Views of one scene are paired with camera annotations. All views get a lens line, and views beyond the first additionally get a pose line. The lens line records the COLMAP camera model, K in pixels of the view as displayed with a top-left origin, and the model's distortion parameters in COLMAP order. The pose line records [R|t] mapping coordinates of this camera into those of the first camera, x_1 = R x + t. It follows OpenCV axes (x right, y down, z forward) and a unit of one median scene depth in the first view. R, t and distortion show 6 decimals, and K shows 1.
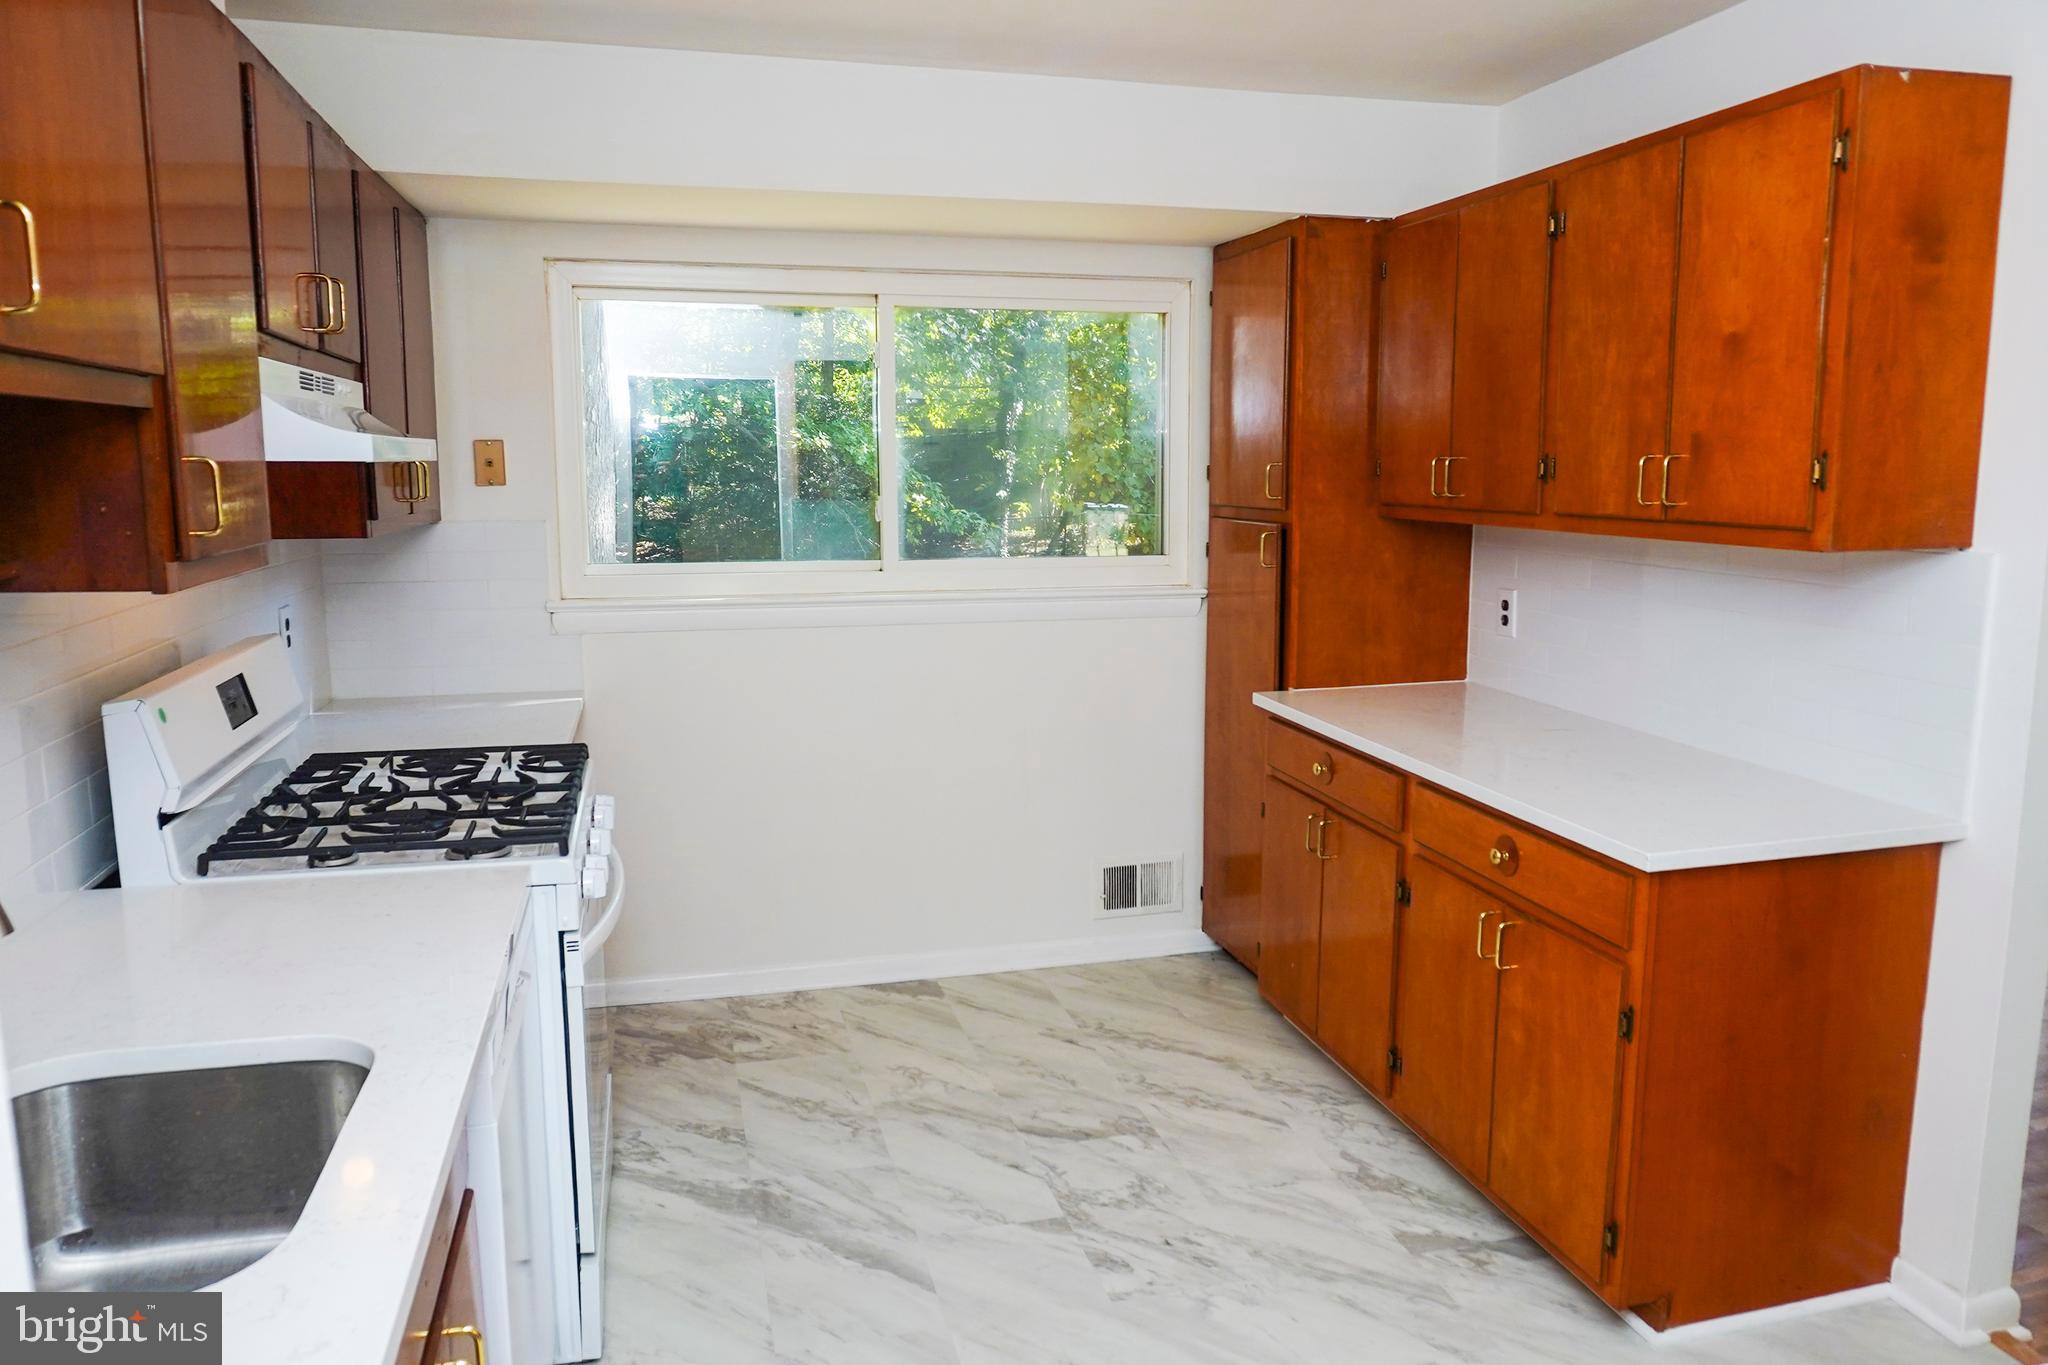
lens RADIAL K [[1379.0, 0, 1034.5], [0, 1379.0, 686.4], [0, 0, 1]] dist [-0.029237, 0.006602]
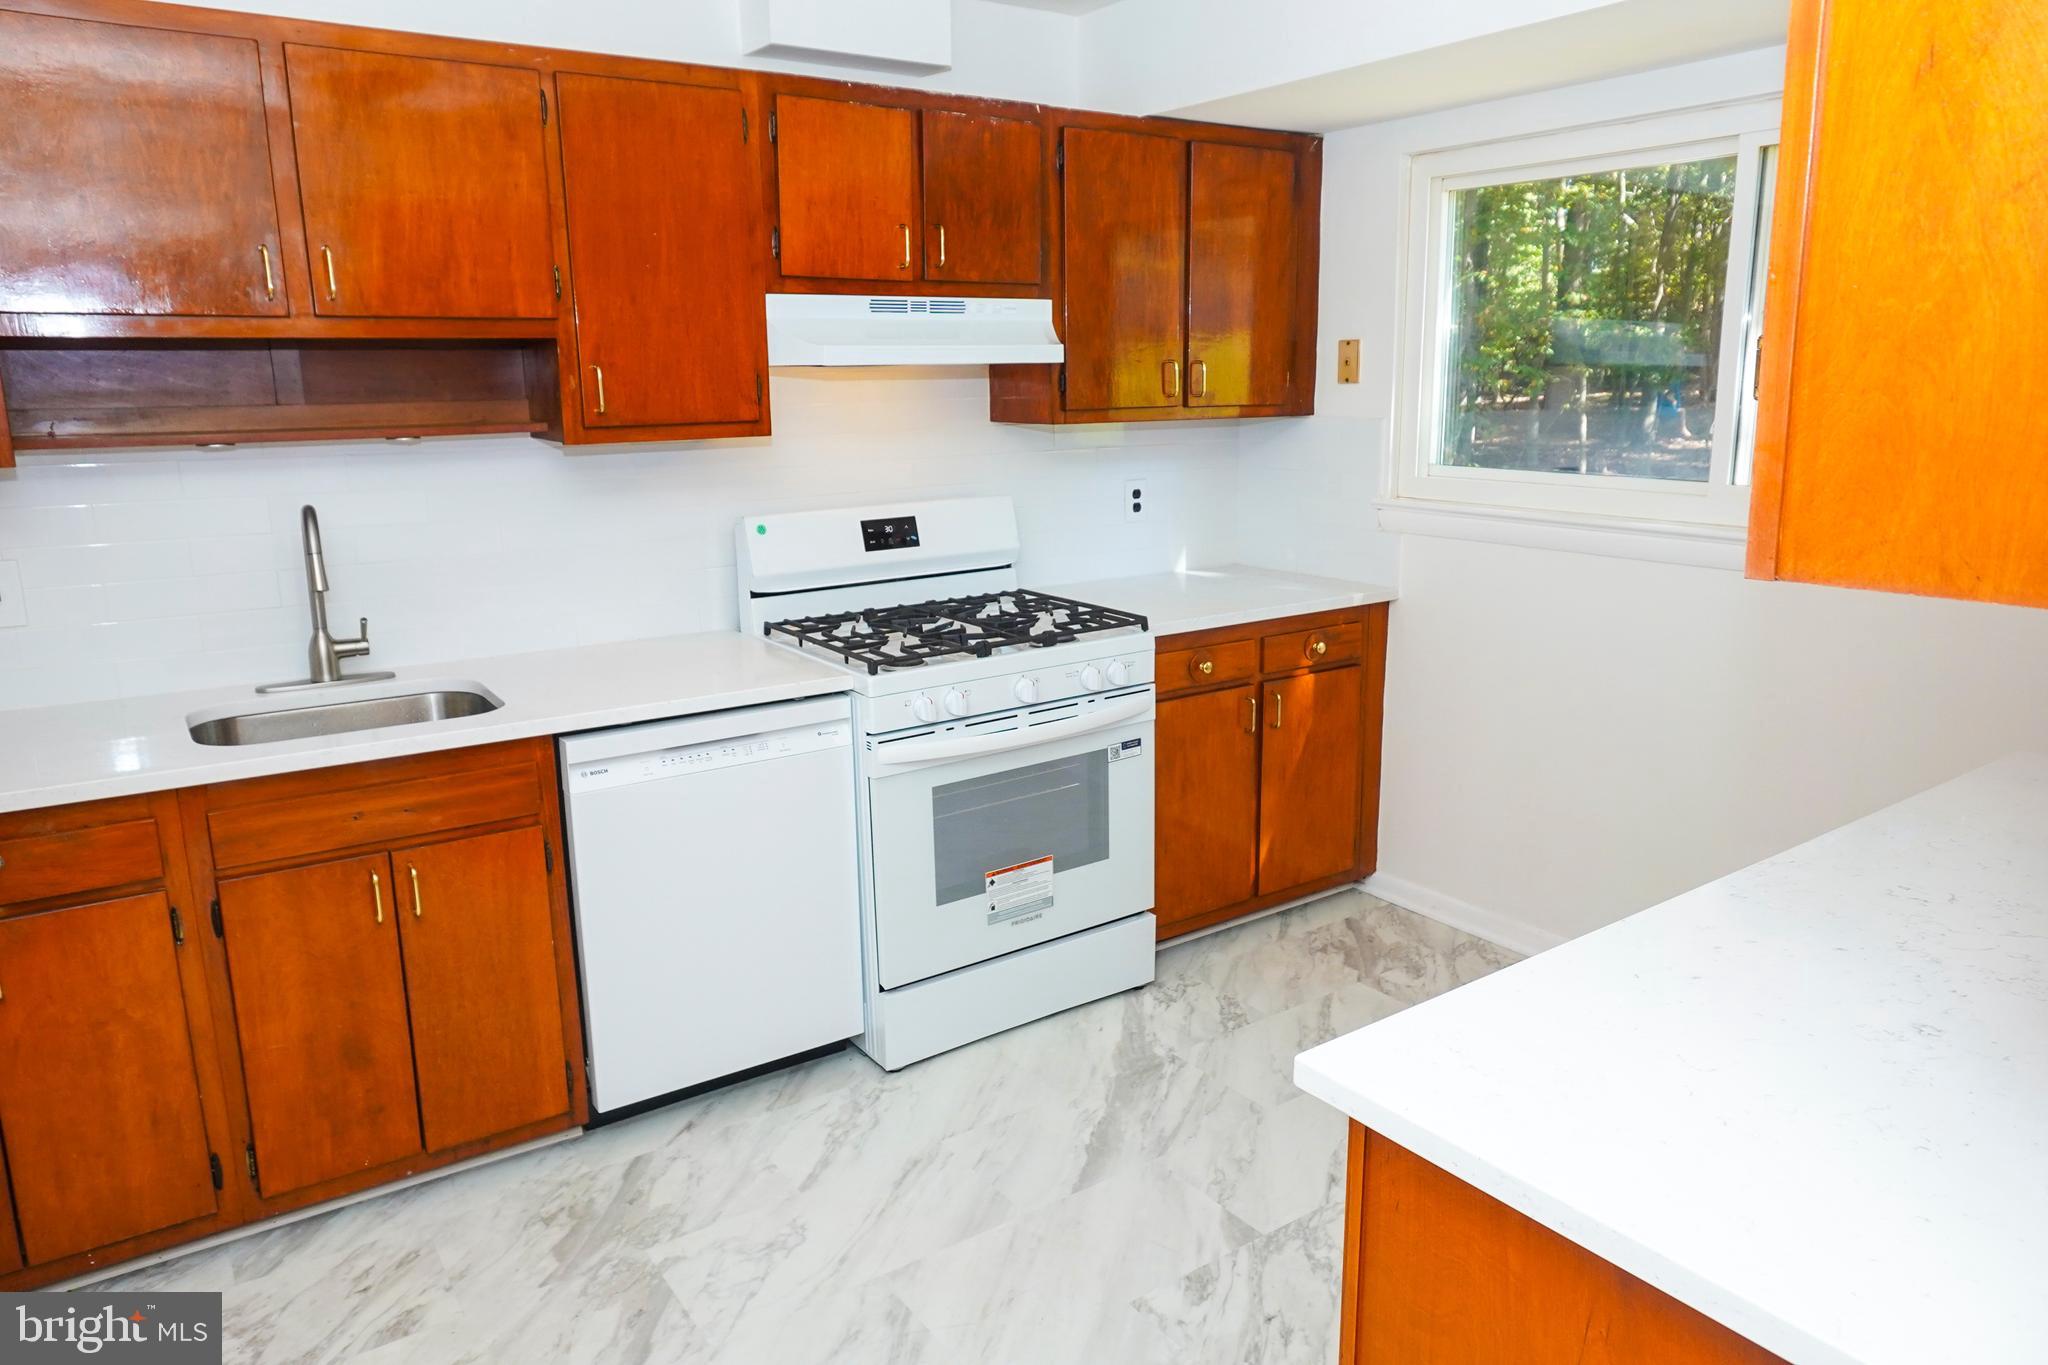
lens RADIAL K [[1379.0, 0, 1037.4], [0, 1379.0, 685.1], [0, 0, 1]] dist [-0.029237, 0.006602]
pose [[0.330944, 0.200103, -0.922190, 0.693240], [-0.122884, 0.978075, 0.168130, -0.084849], [0.935615, 0.057681, 0.348278, 0.526025]]
